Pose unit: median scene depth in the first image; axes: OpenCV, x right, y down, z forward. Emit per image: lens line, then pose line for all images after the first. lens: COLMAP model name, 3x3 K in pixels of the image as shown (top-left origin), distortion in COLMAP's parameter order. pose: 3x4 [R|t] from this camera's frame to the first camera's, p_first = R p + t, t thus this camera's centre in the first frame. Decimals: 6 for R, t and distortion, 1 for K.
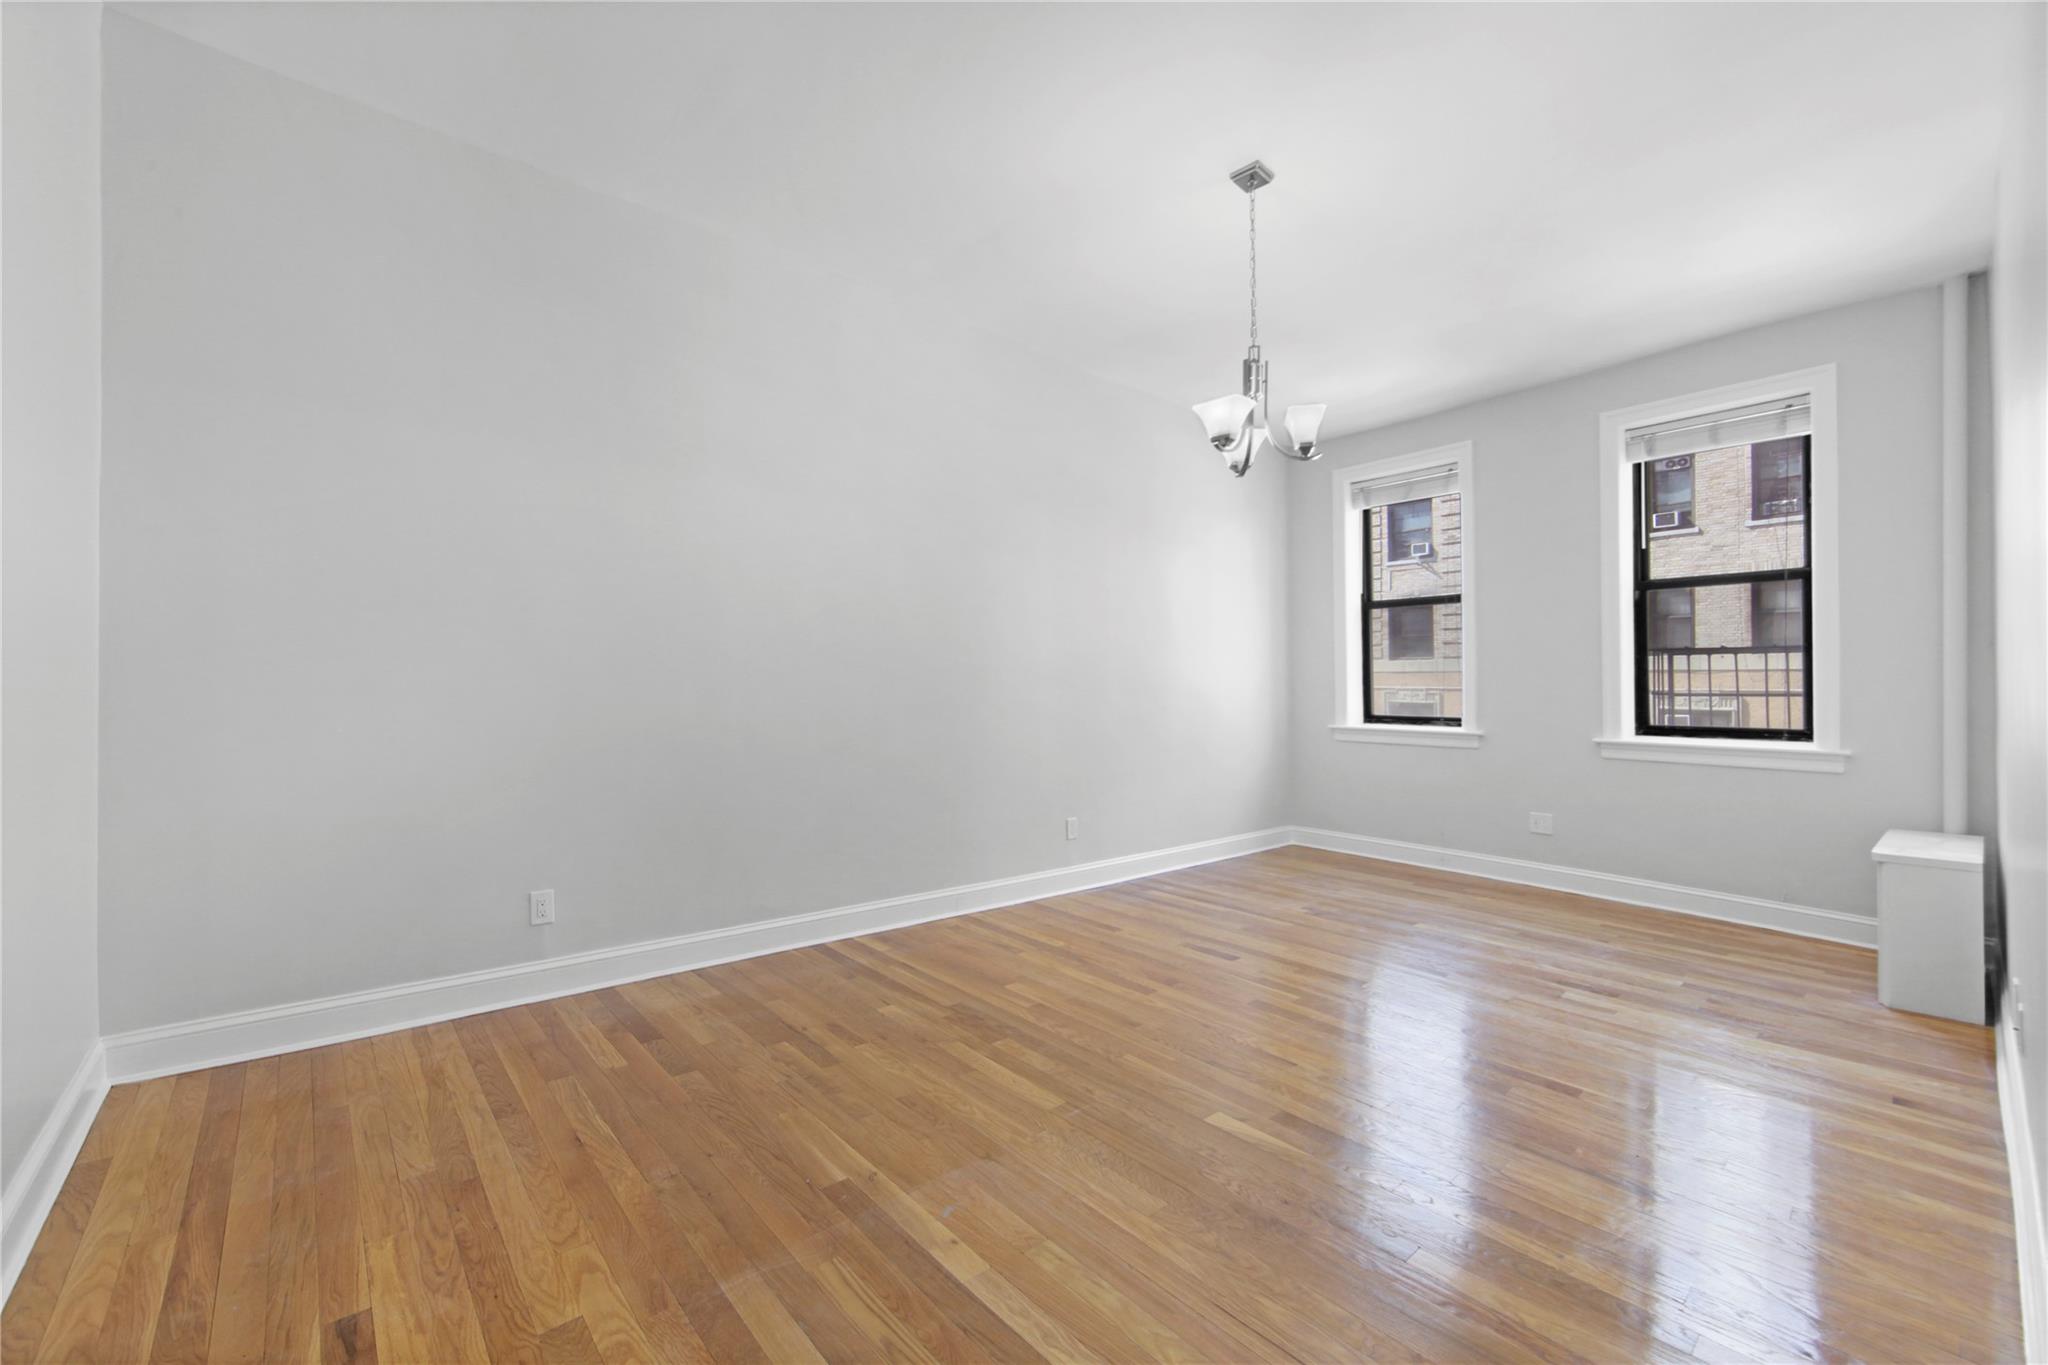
lens RADIAL K [[823.9, 0, 1024.0], [0, 823.9, 682.5], [0, 0, 1]] dist [-0.000194, 0.000001]
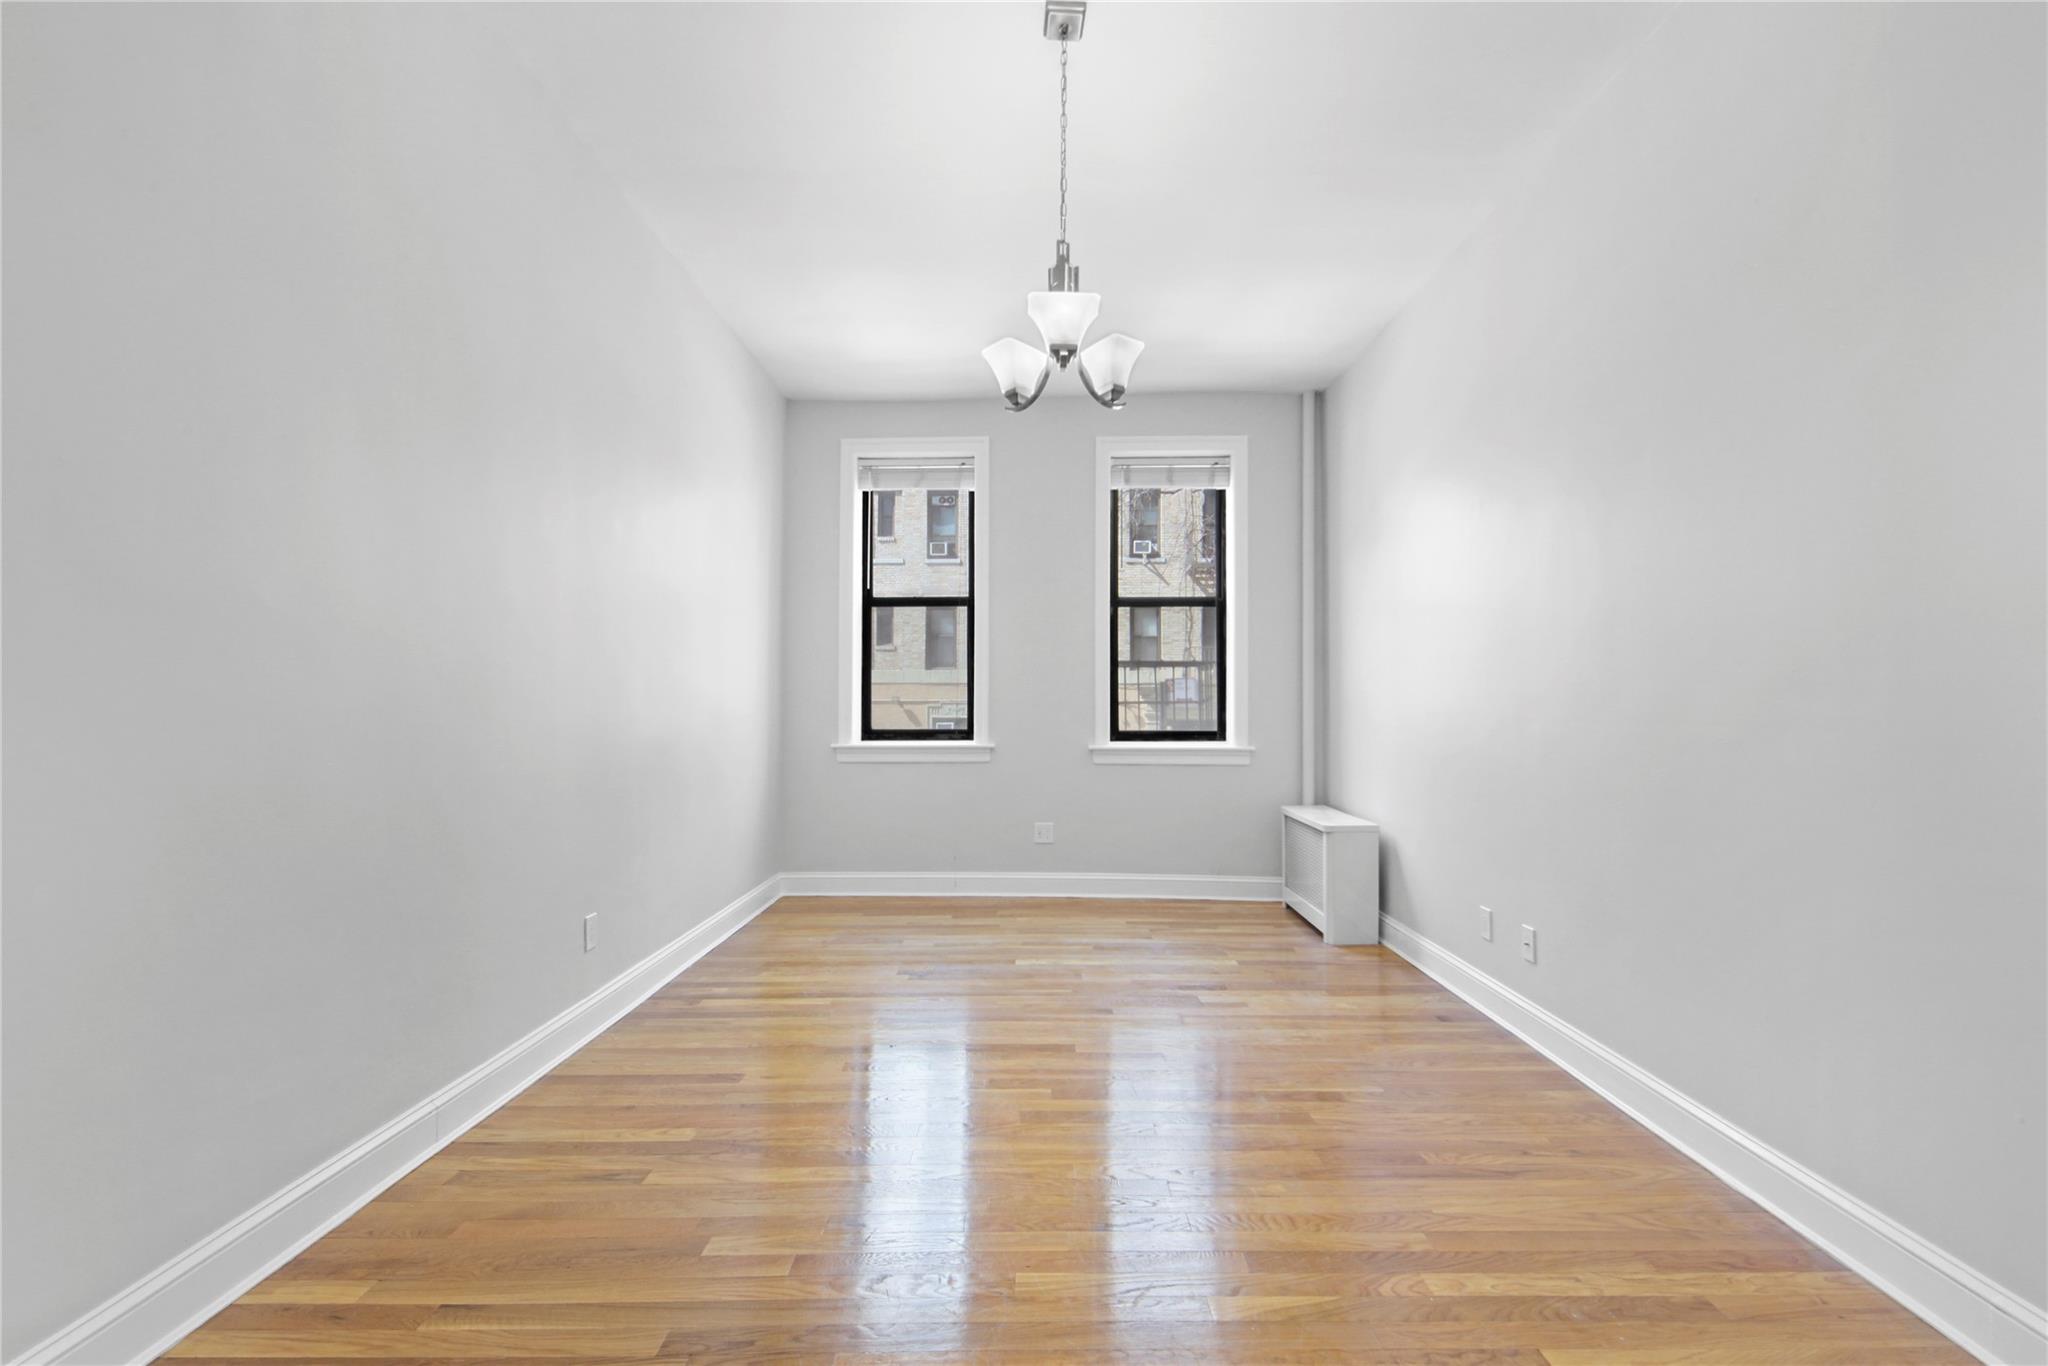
lens RADIAL K [[910.5, 0, 1031.9], [0, 910.5, 691.1], [0, 0, 1]] dist [0.024010, -0.000053]
pose [[0.646641, 0.000515, 0.762794, -0.264701], [-0.000261, 1.000000, -0.000454, -0.001153], [-0.762795, 0.000094, 0.646641, 0.335650]]
